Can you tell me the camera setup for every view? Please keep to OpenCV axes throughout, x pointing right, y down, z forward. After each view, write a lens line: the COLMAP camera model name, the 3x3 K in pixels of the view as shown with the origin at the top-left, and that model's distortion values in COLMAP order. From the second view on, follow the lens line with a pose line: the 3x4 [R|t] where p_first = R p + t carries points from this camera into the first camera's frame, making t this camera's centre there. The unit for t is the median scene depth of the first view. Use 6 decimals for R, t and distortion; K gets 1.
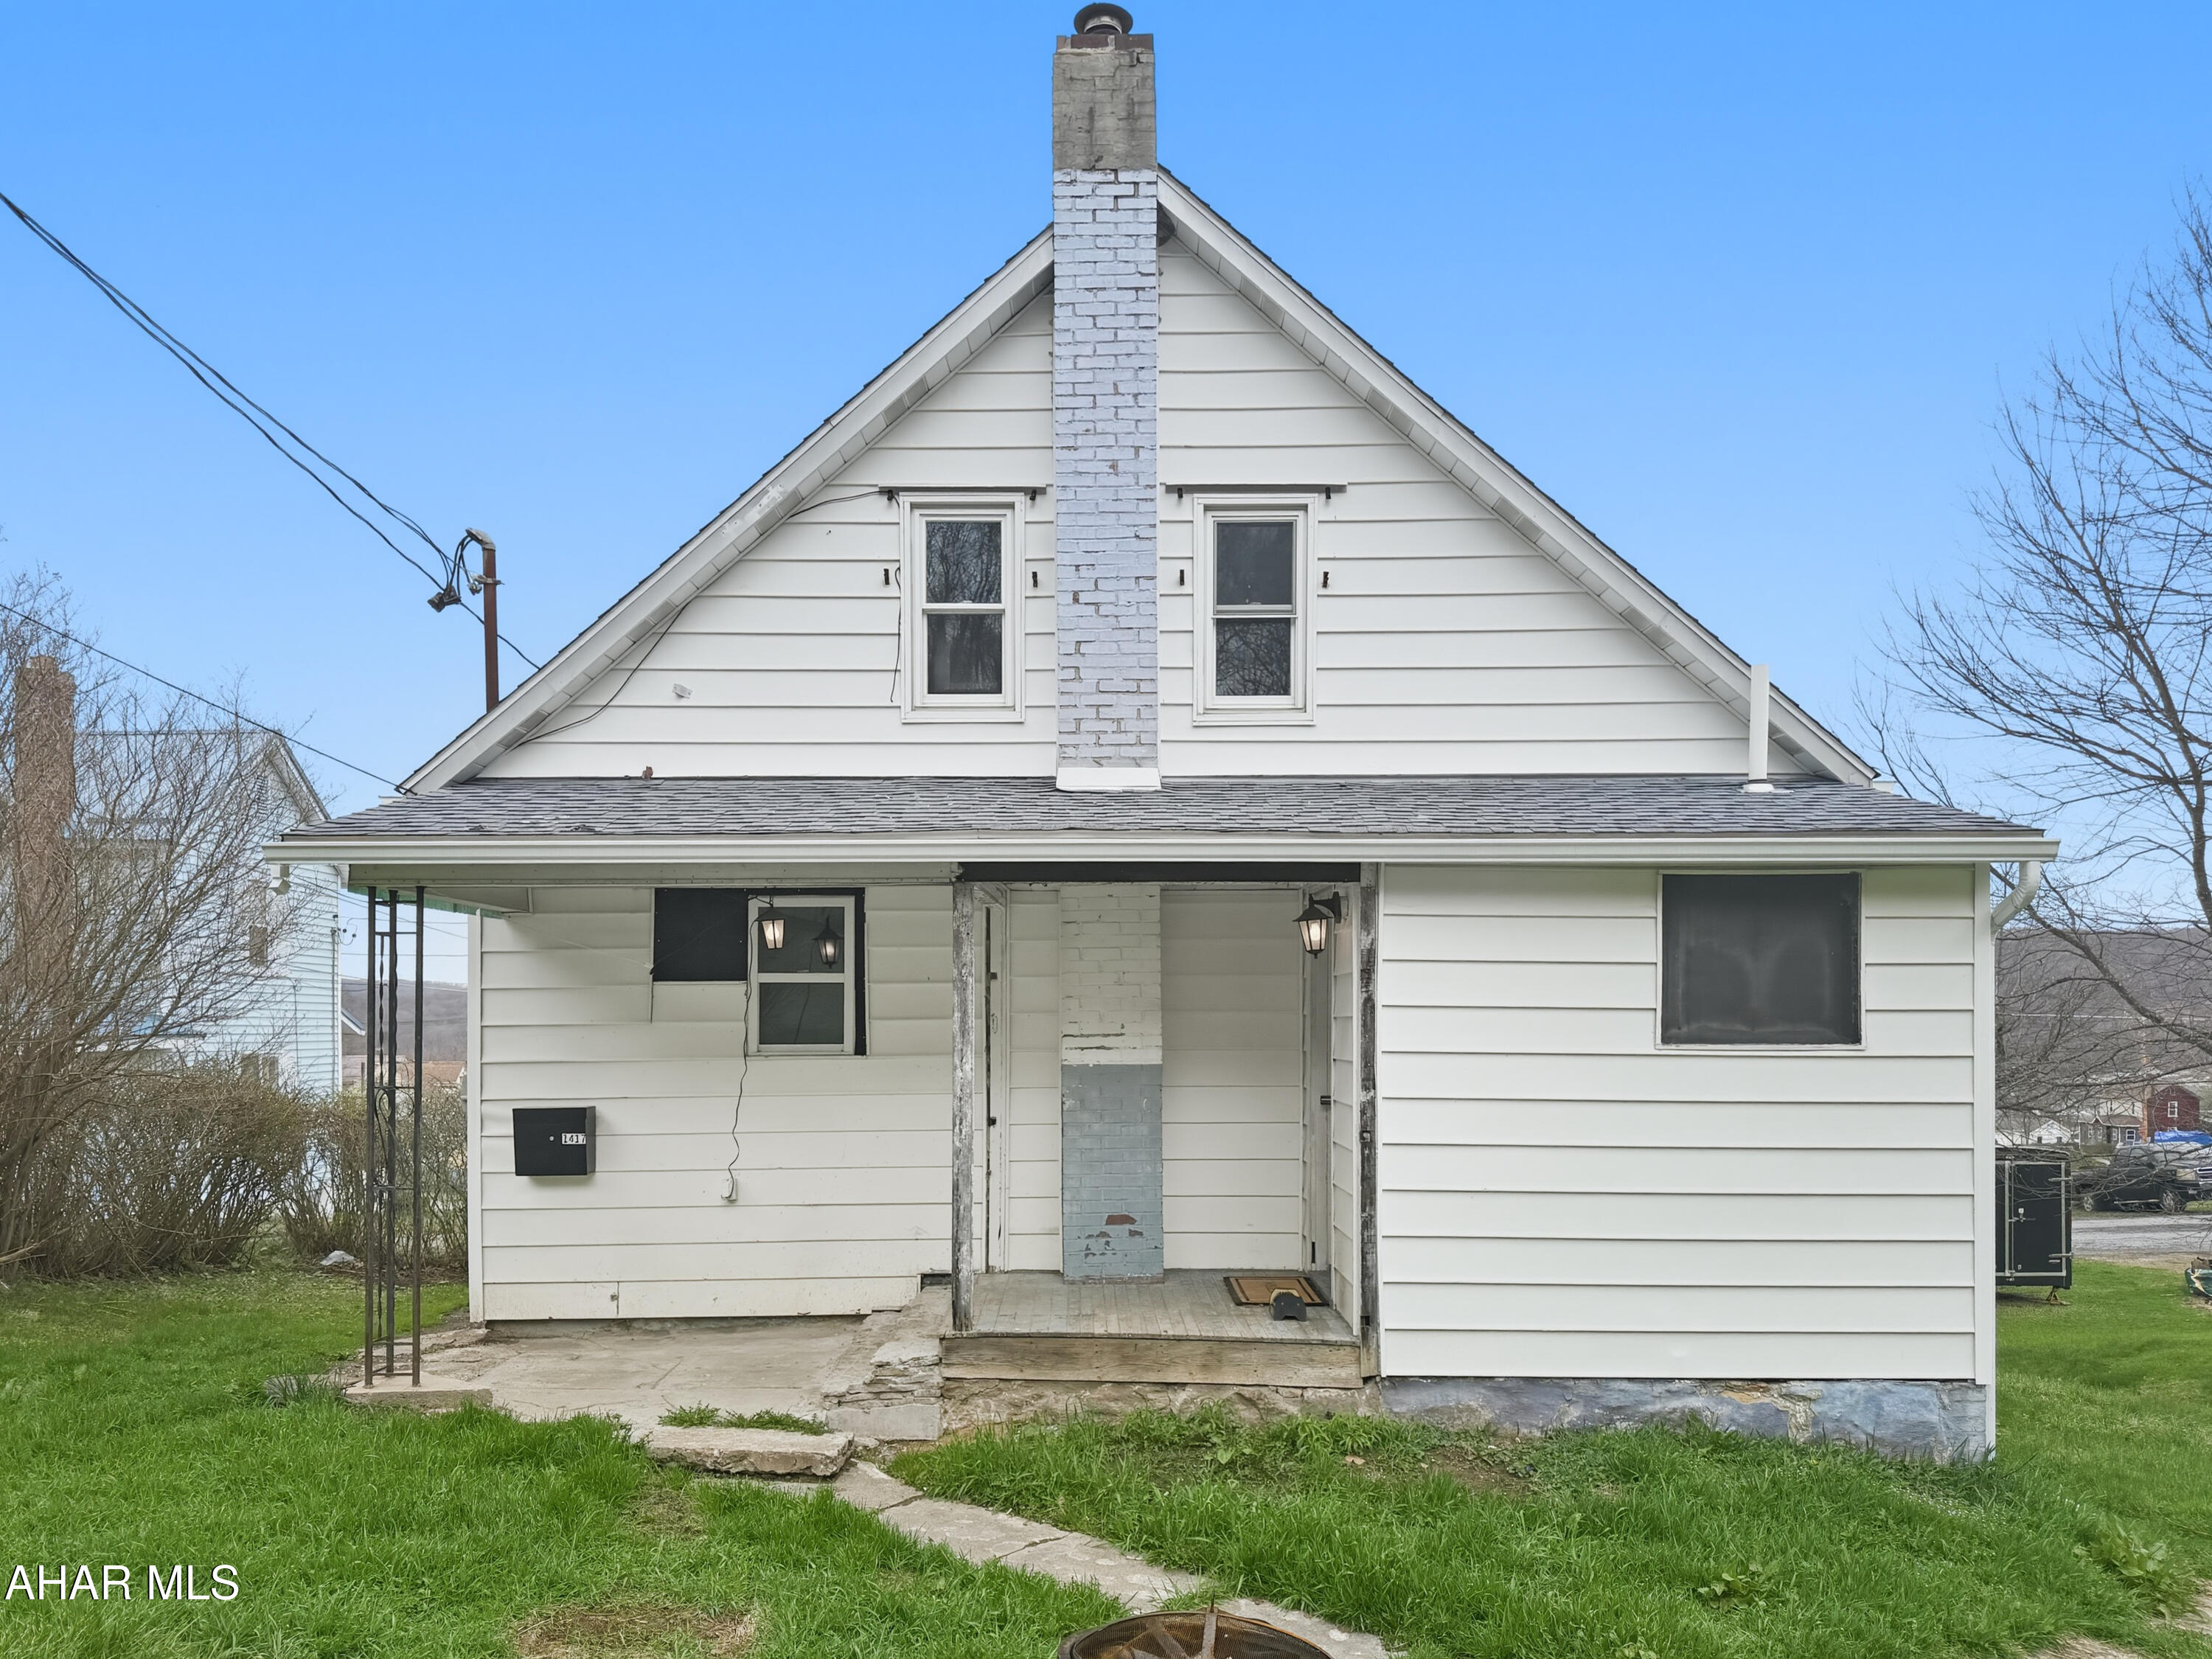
lens RADIAL K [[1577.4, 0, 1103.0], [0, 1577.4, 1028.5], [0, 0, 1]] dist [0.036853, -0.001053]
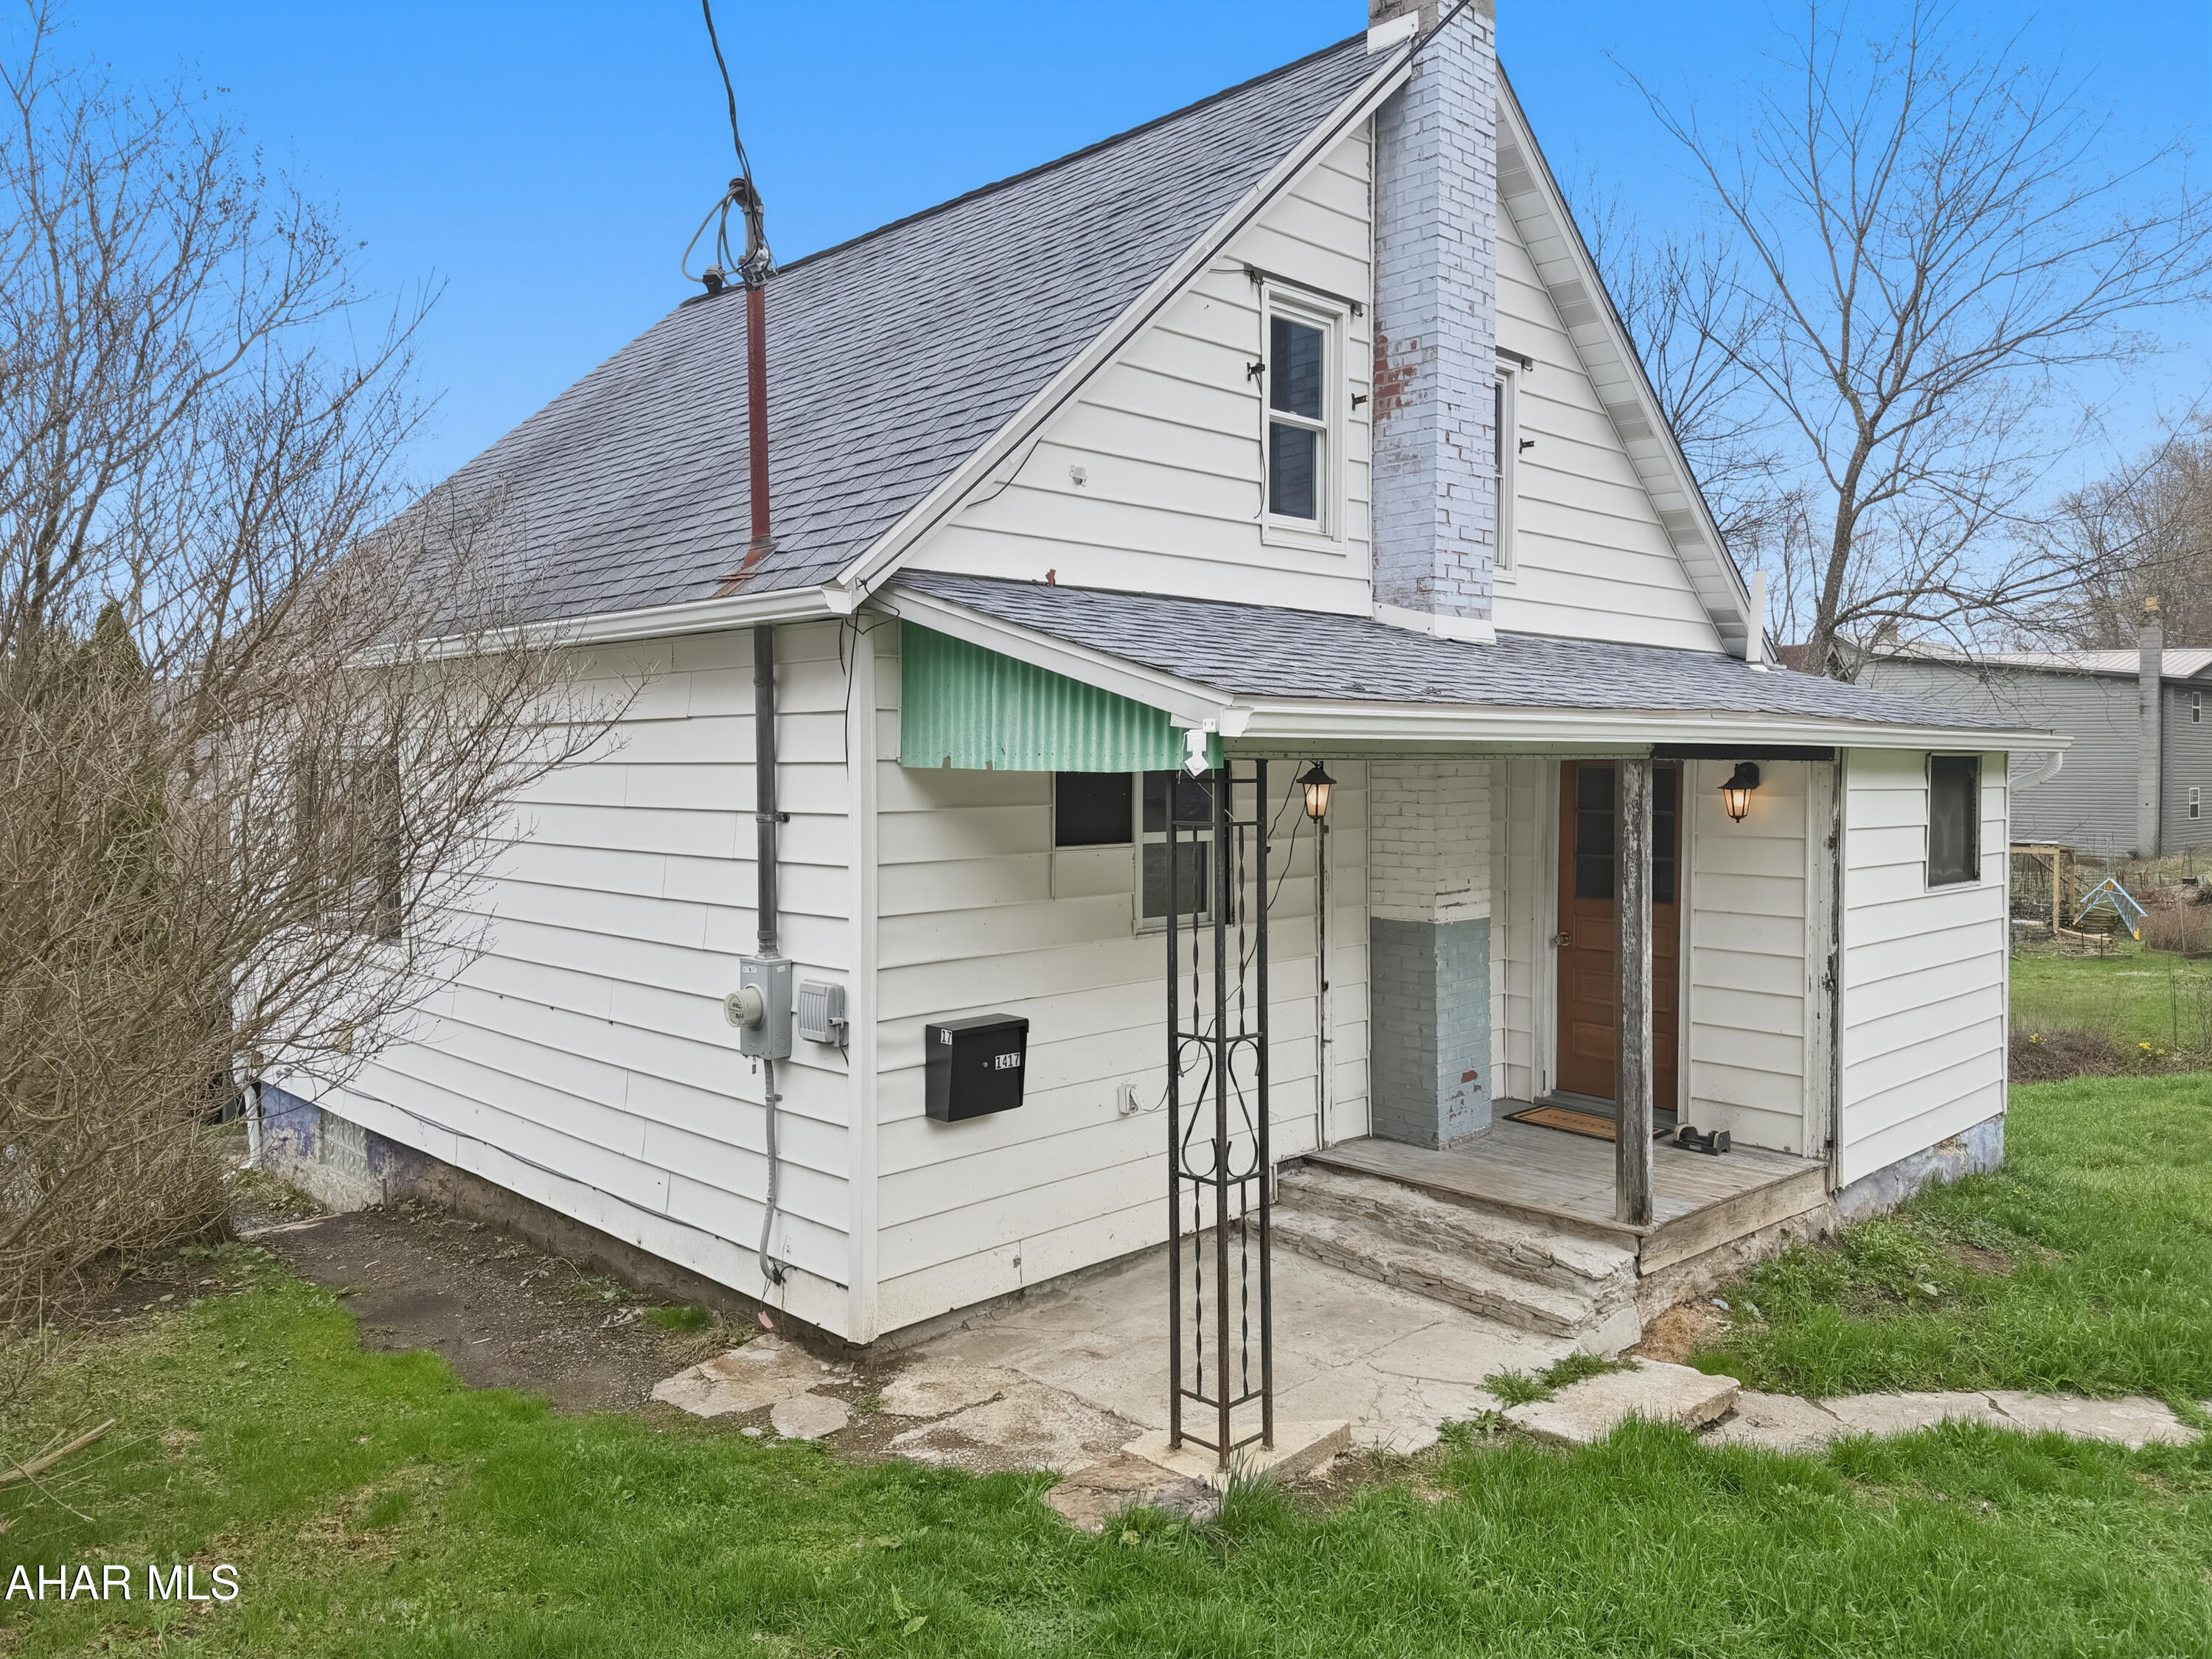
lens RADIAL K [[1541.0, 0, 1106.0], [0, 1541.0, 829.5], [0, 0, 1]] dist [0.036126, -0.001667]
pose [[0.734015, -0.024784, 0.678681, -0.779437], [-0.002515, 0.999228, 0.039209, -0.068568], [-0.679129, -0.030487, 0.733386, 0.428329]]
